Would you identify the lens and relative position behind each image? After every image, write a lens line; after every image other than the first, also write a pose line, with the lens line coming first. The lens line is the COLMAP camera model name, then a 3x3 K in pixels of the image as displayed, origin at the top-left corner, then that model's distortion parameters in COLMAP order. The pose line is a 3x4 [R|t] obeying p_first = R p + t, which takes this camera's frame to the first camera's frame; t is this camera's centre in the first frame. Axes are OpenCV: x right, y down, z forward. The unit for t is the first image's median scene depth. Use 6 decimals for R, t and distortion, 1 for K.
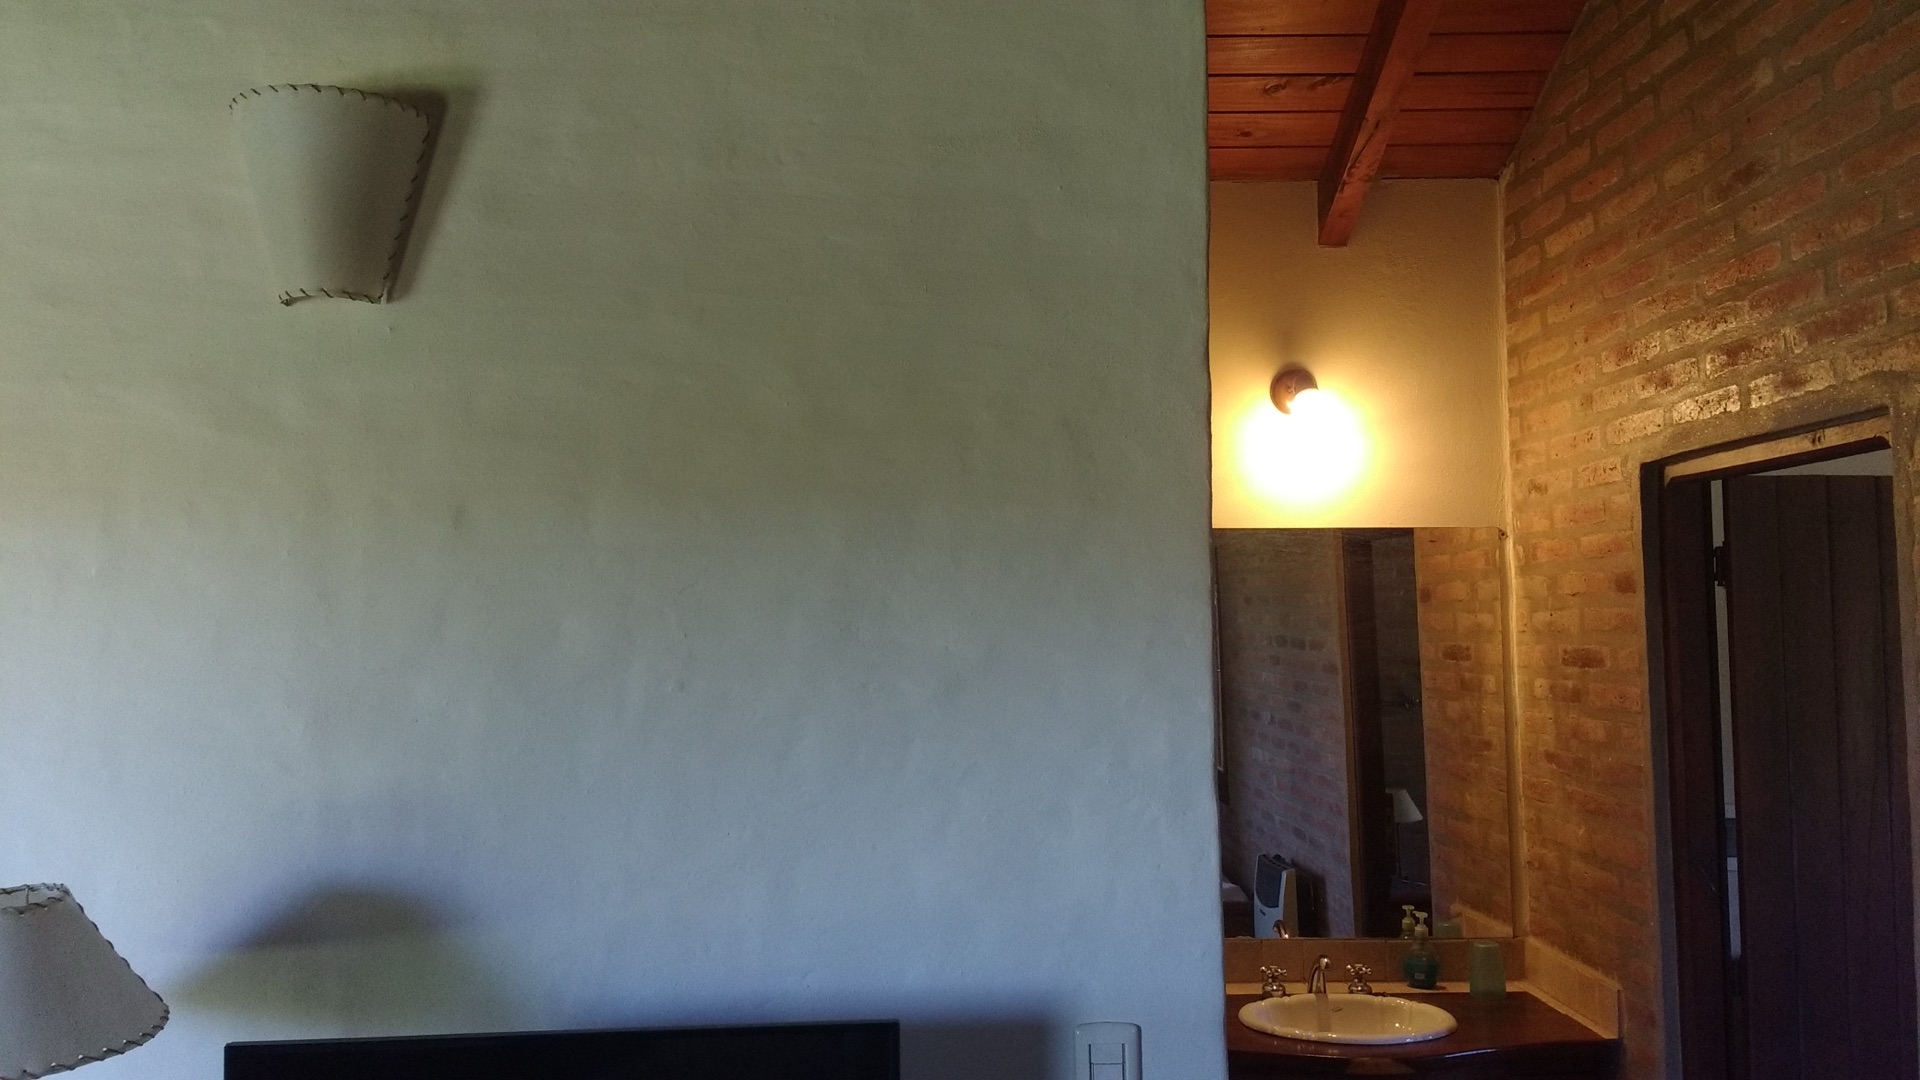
lens RADIAL K [[1511.1, 0, 960.0], [0, 1511.1, 540.0], [0, 0, 1]] dist [0.108605, -0.162464]
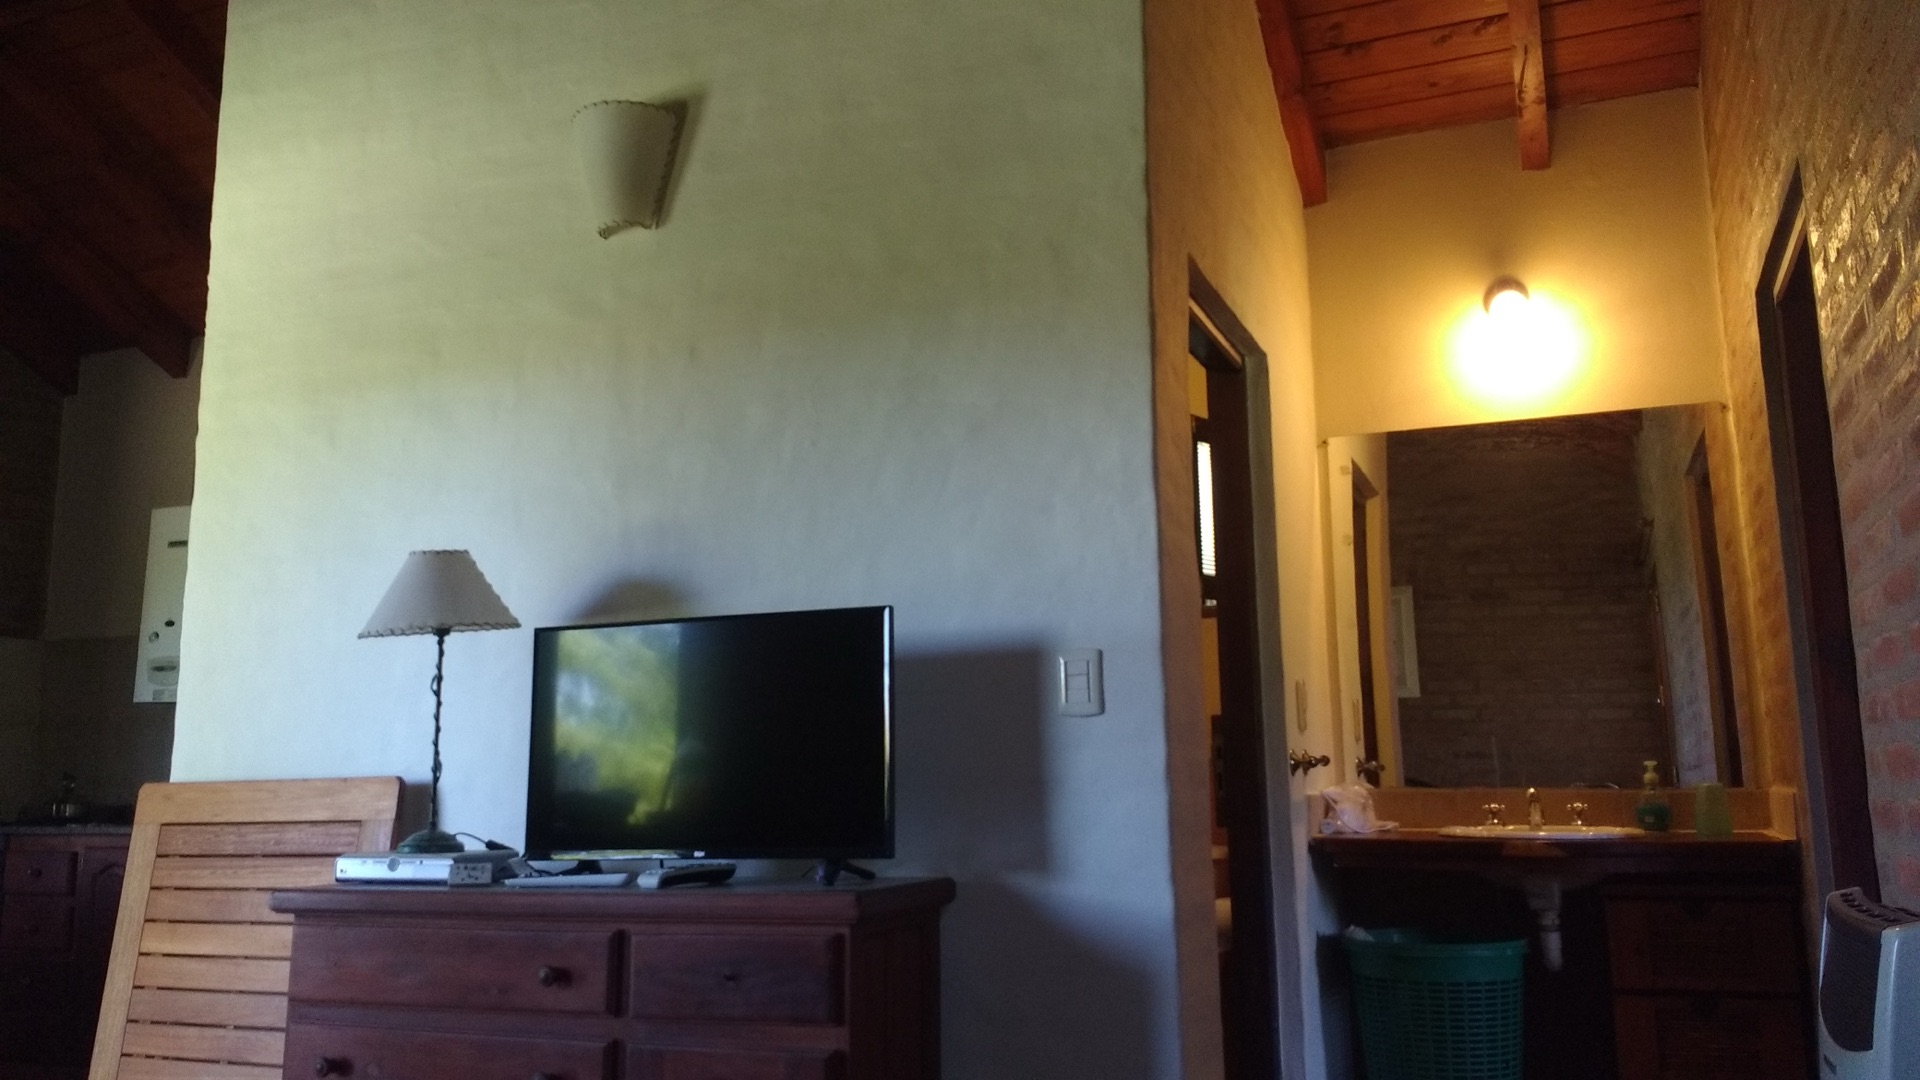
lens RADIAL K [[1511.1, 0, 960.0], [0, 1511.1, 540.0], [0, 0, 1]] dist [0.108605, -0.162464]
pose [[0.914897, -0.066192, -0.398223, 0.551116], [0.024631, 0.993781, -0.108597, 0.360630], [0.402935, 0.089547, 0.910838, -0.324188]]
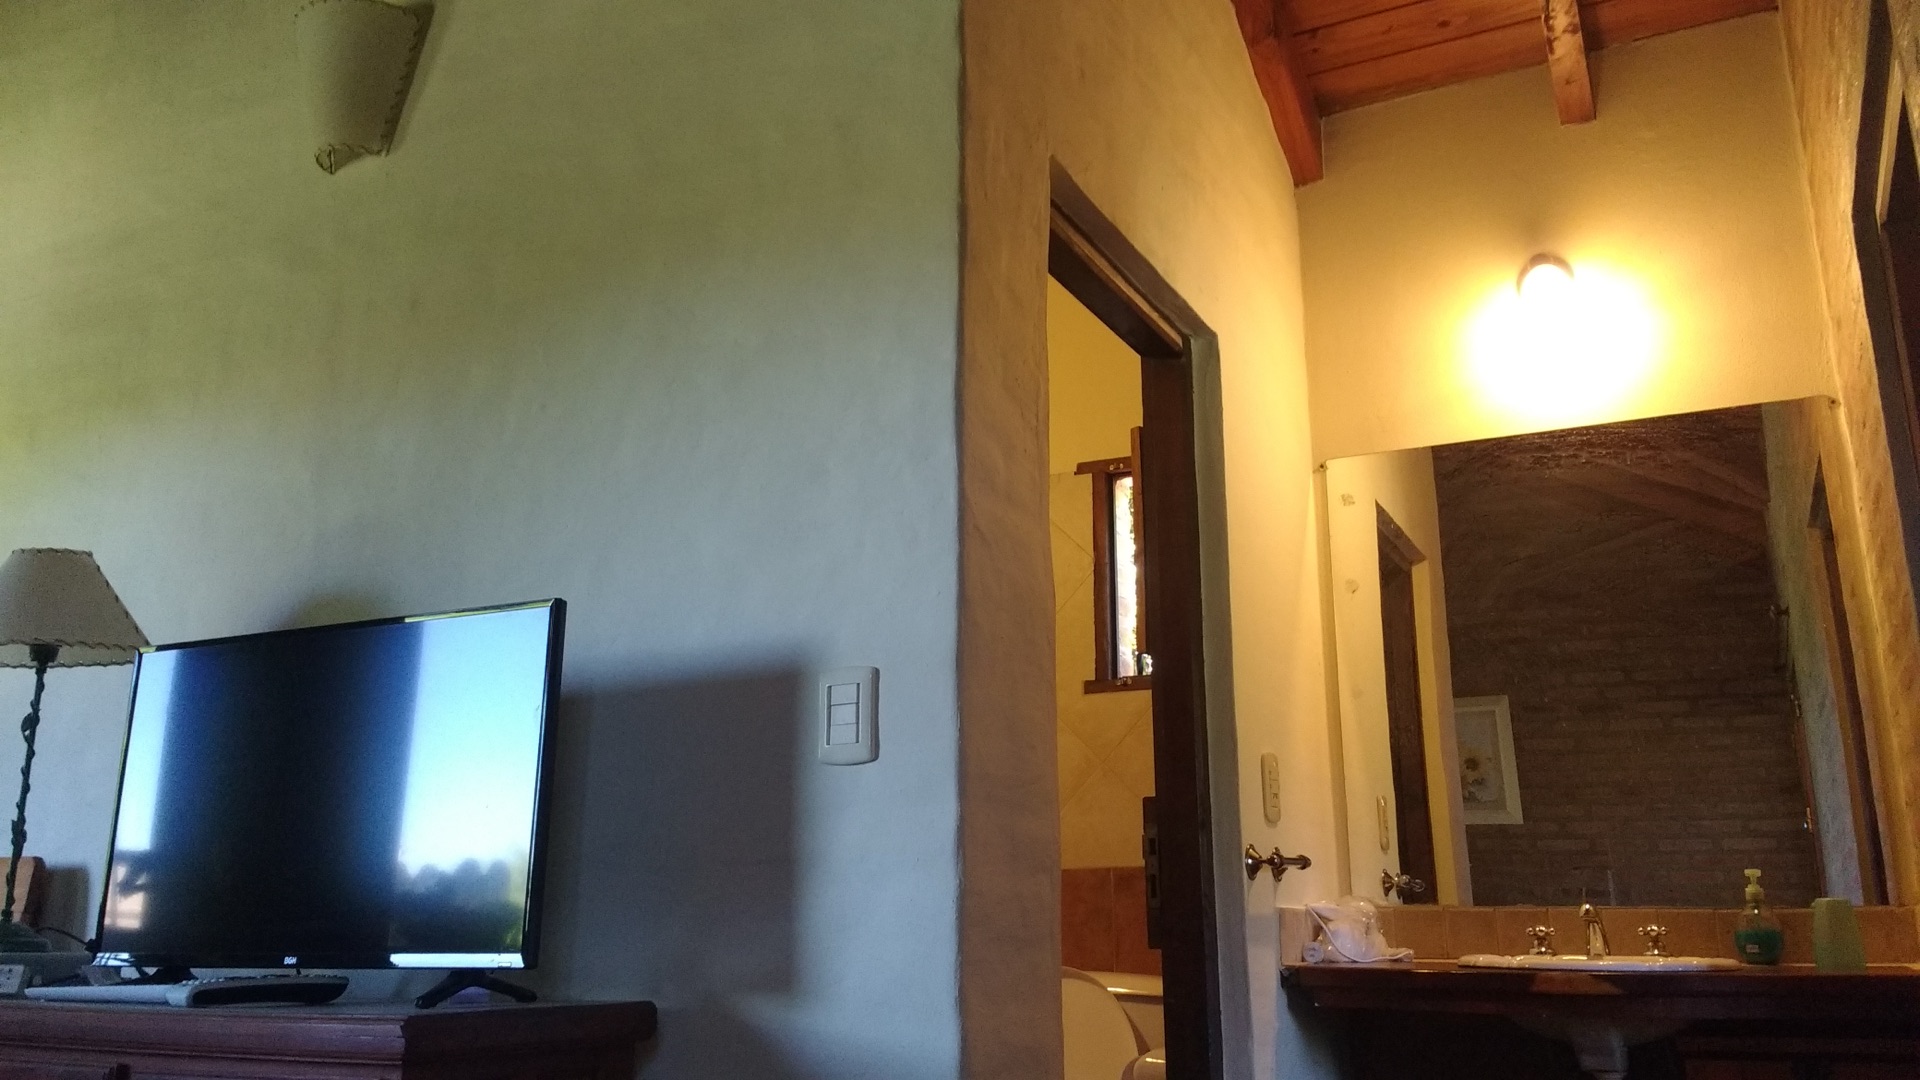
lens RADIAL K [[1522.9, 0, 960.0], [0, 1522.9, 540.0], [0, 0, 1]] dist [0.097292, -0.155186]
pose [[0.876915, -0.109222, -0.468072, 0.620231], [0.014650, 0.979460, -0.201105, 0.428641], [0.480423, 0.169495, 0.860503, 0.169659]]
